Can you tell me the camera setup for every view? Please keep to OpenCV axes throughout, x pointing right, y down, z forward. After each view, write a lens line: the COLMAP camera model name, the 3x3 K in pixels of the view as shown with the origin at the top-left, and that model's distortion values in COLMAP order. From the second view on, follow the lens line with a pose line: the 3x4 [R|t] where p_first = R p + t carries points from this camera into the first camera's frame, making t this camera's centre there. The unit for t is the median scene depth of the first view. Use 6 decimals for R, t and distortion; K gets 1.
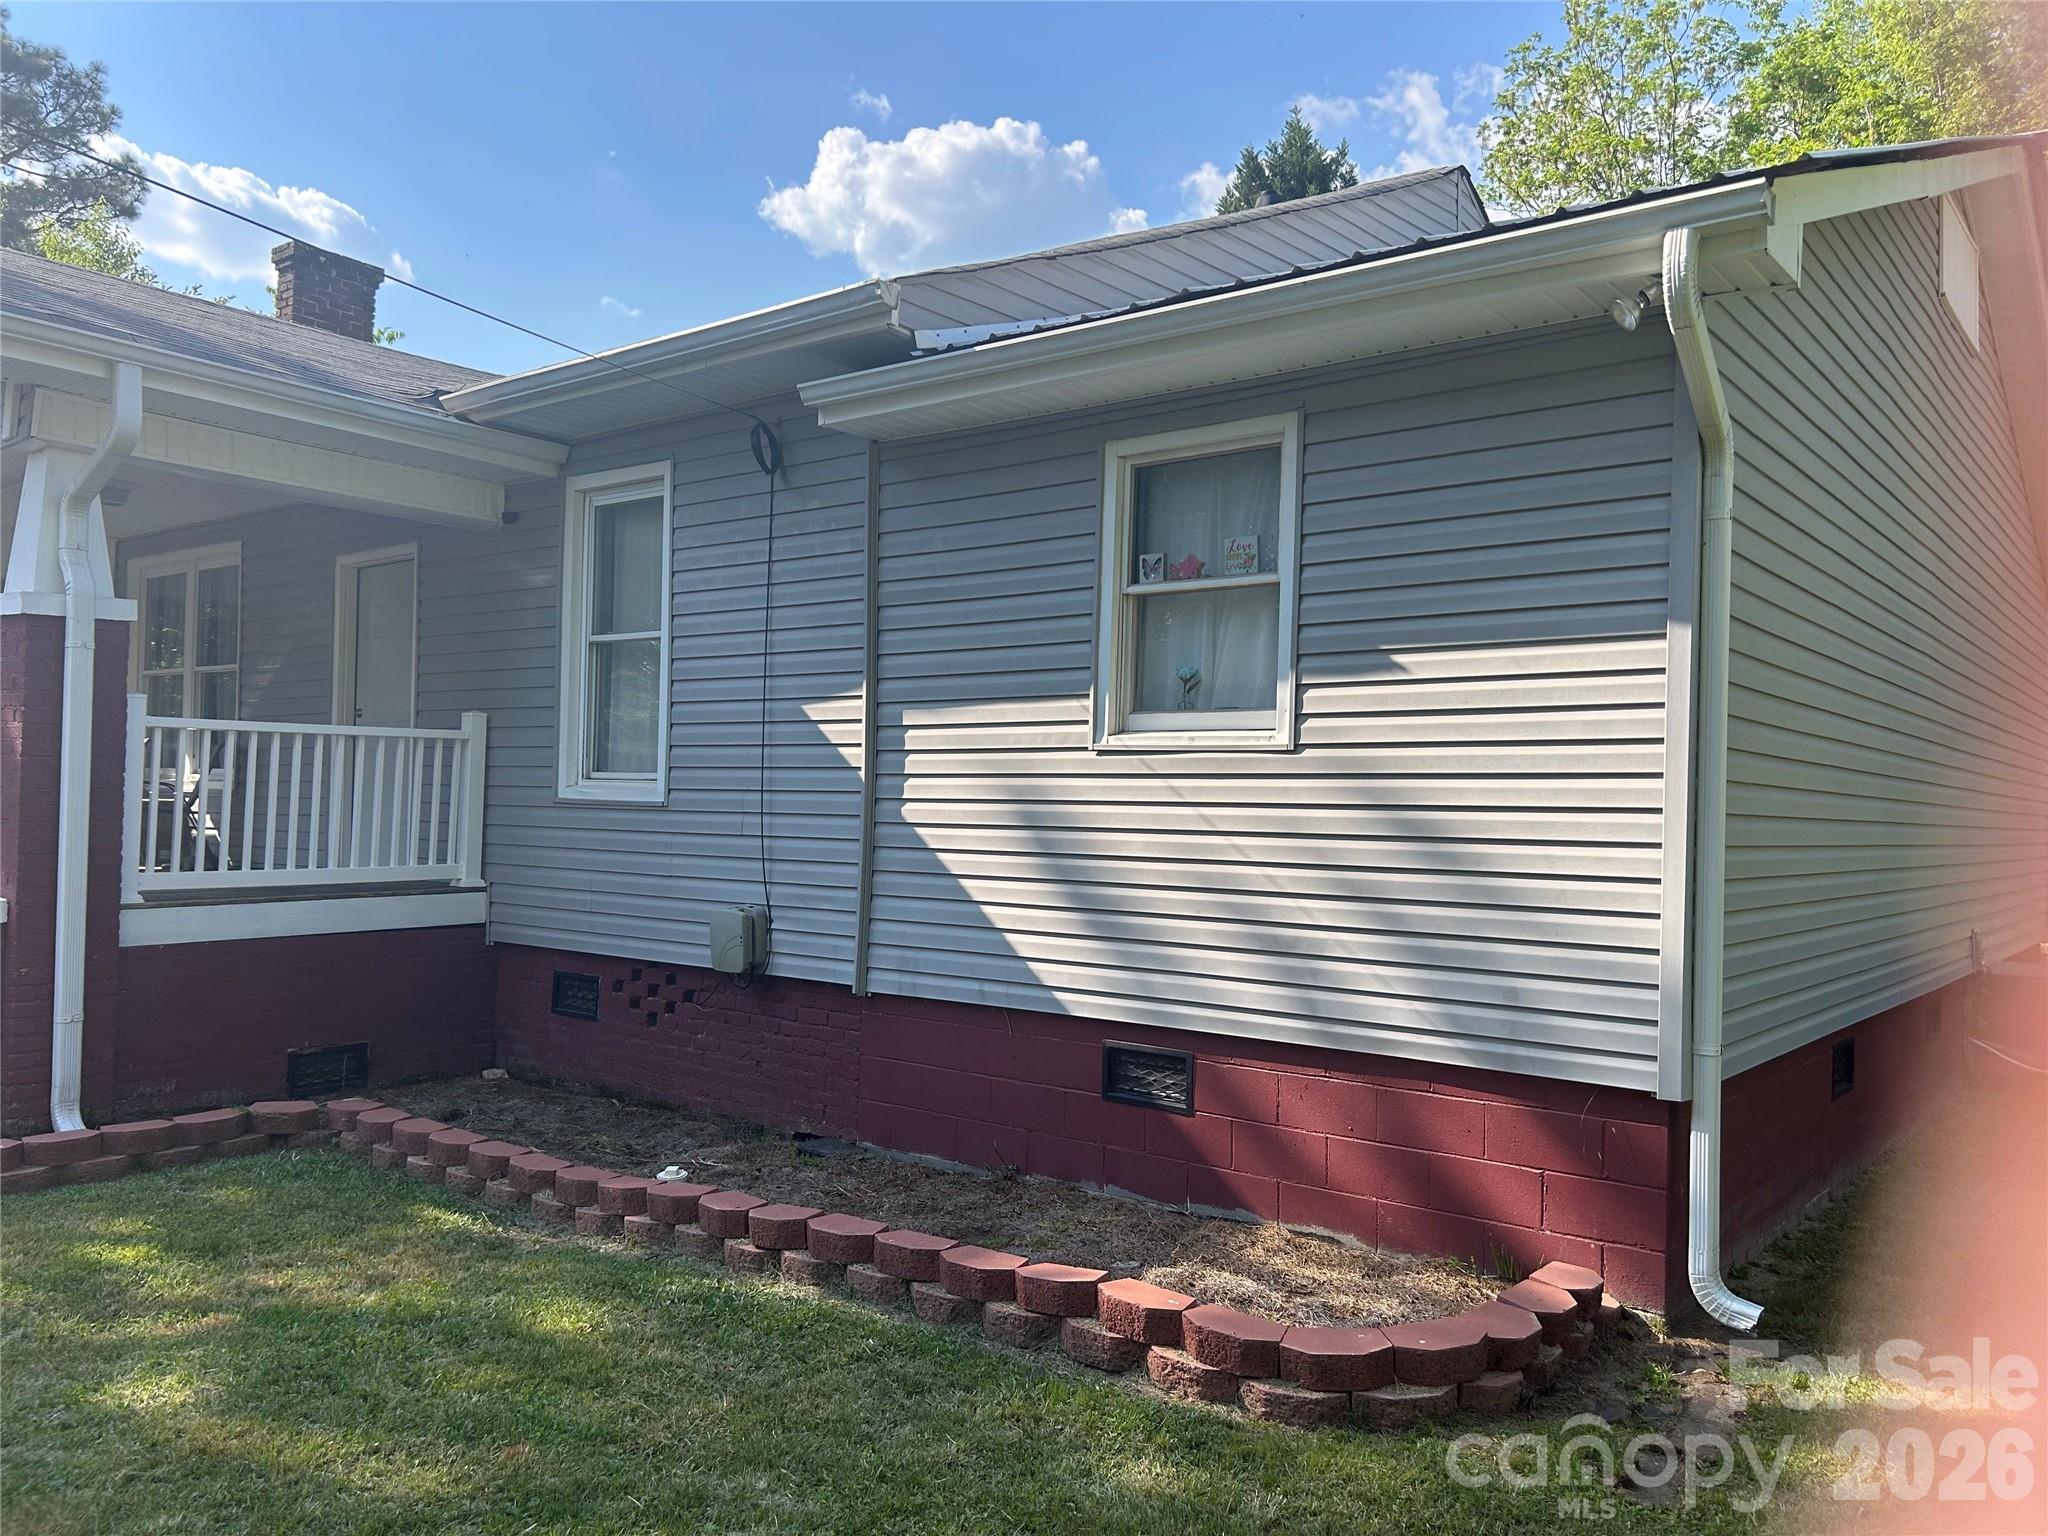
lens RADIAL K [[1539.9, 0, 1024.9], [0, 1539.9, 775.3], [0, 0, 1]] dist [0.056770, -0.060371]
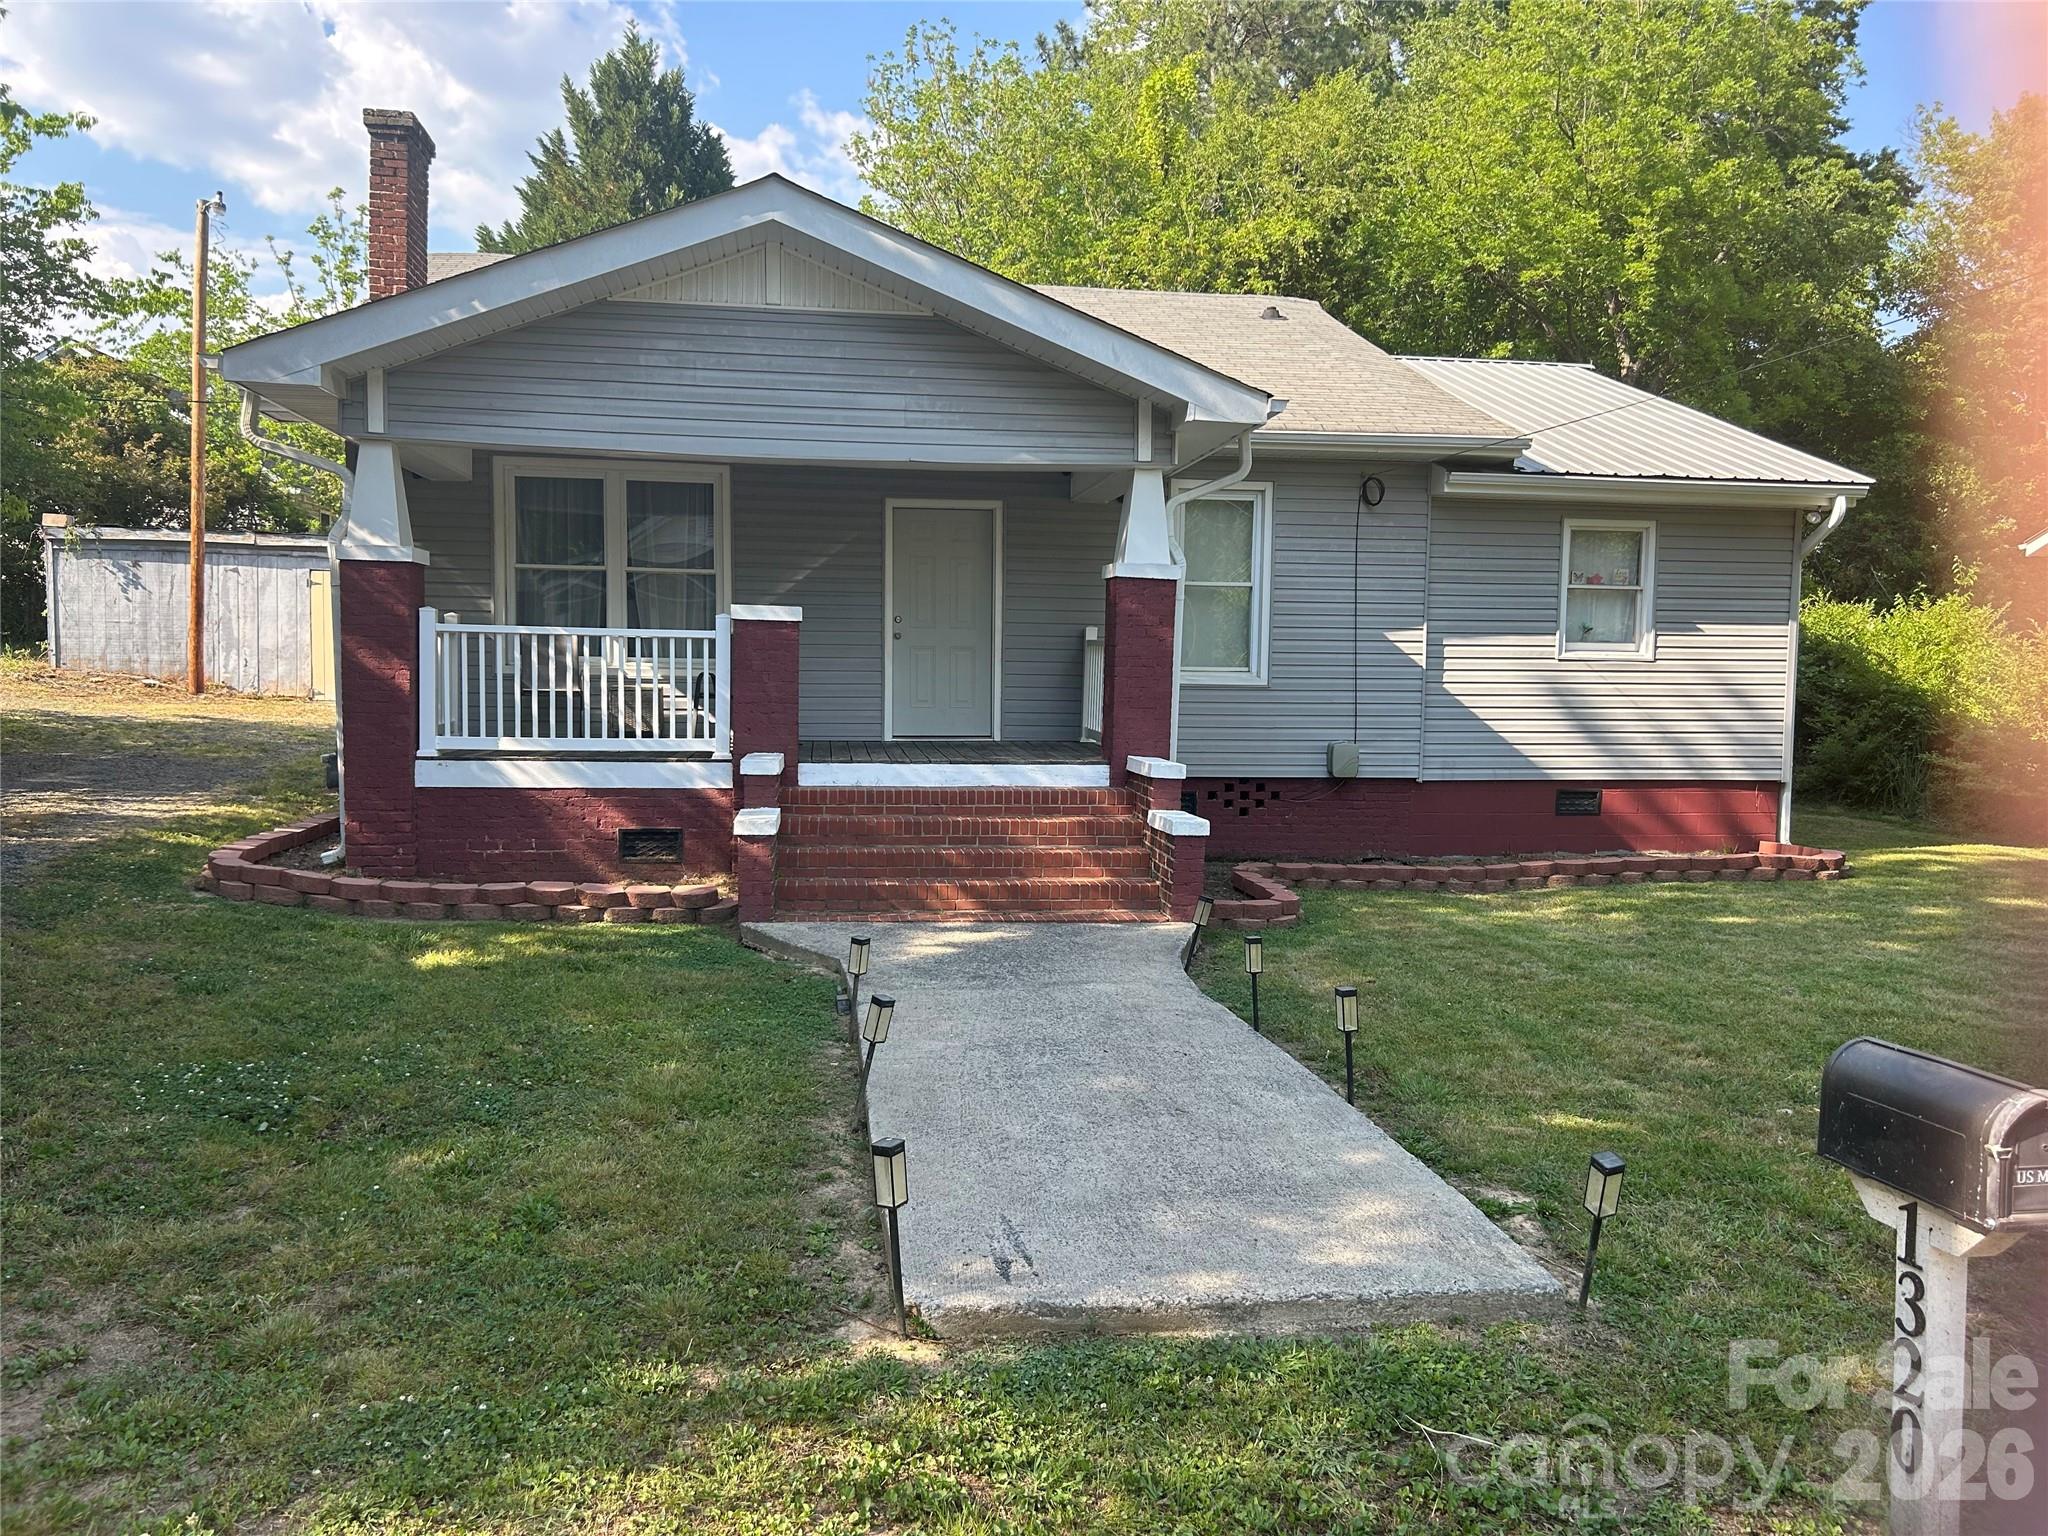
lens RADIAL K [[1539.9, 0, 1024.9], [0, 1539.9, 775.3], [0, 0, 1]] dist [0.056770, -0.060371]
pose [[0.699946, -0.054065, 0.712146, -2.253940], [-0.011744, 0.996125, 0.087166, -0.038264], [-0.714099, -0.069375, 0.696599, -0.006473]]
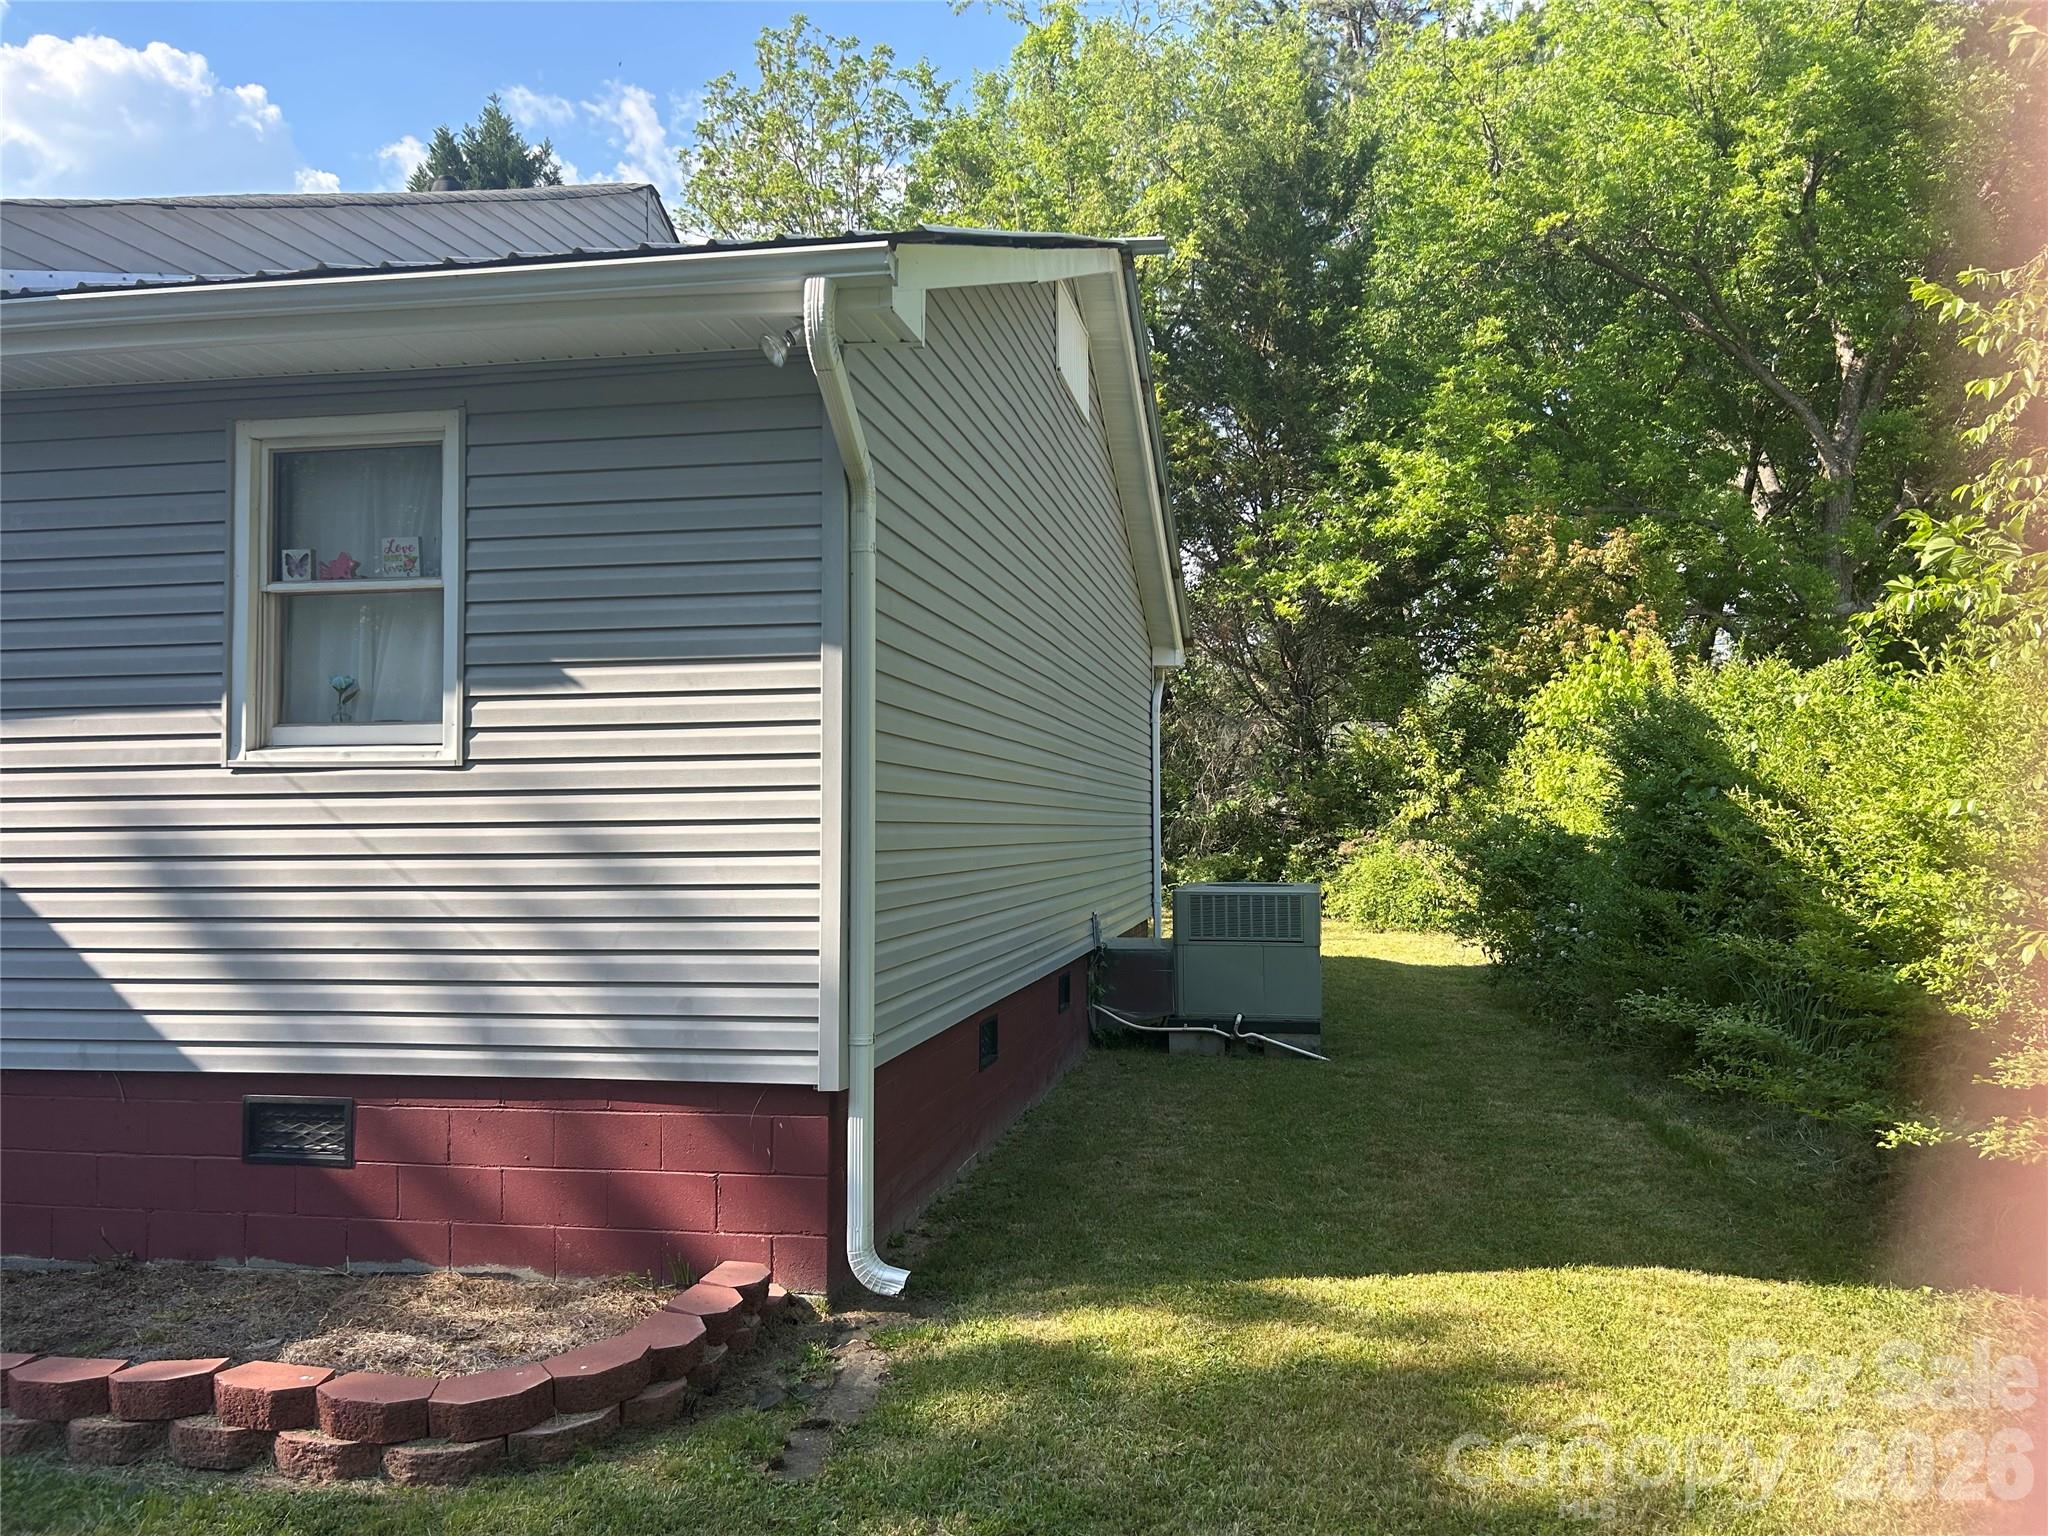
lens RADIAL K [[1539.9, 0, 1024.9], [0, 1539.9, 775.3], [0, 0, 1]] dist [0.056770, -0.060371]
pose [[0.884456, -0.011814, 0.466474, 0.035573], [0.015375, 0.999874, -0.003829, -0.001698], [-0.466370, 0.010559, 0.884527, -0.003559]]
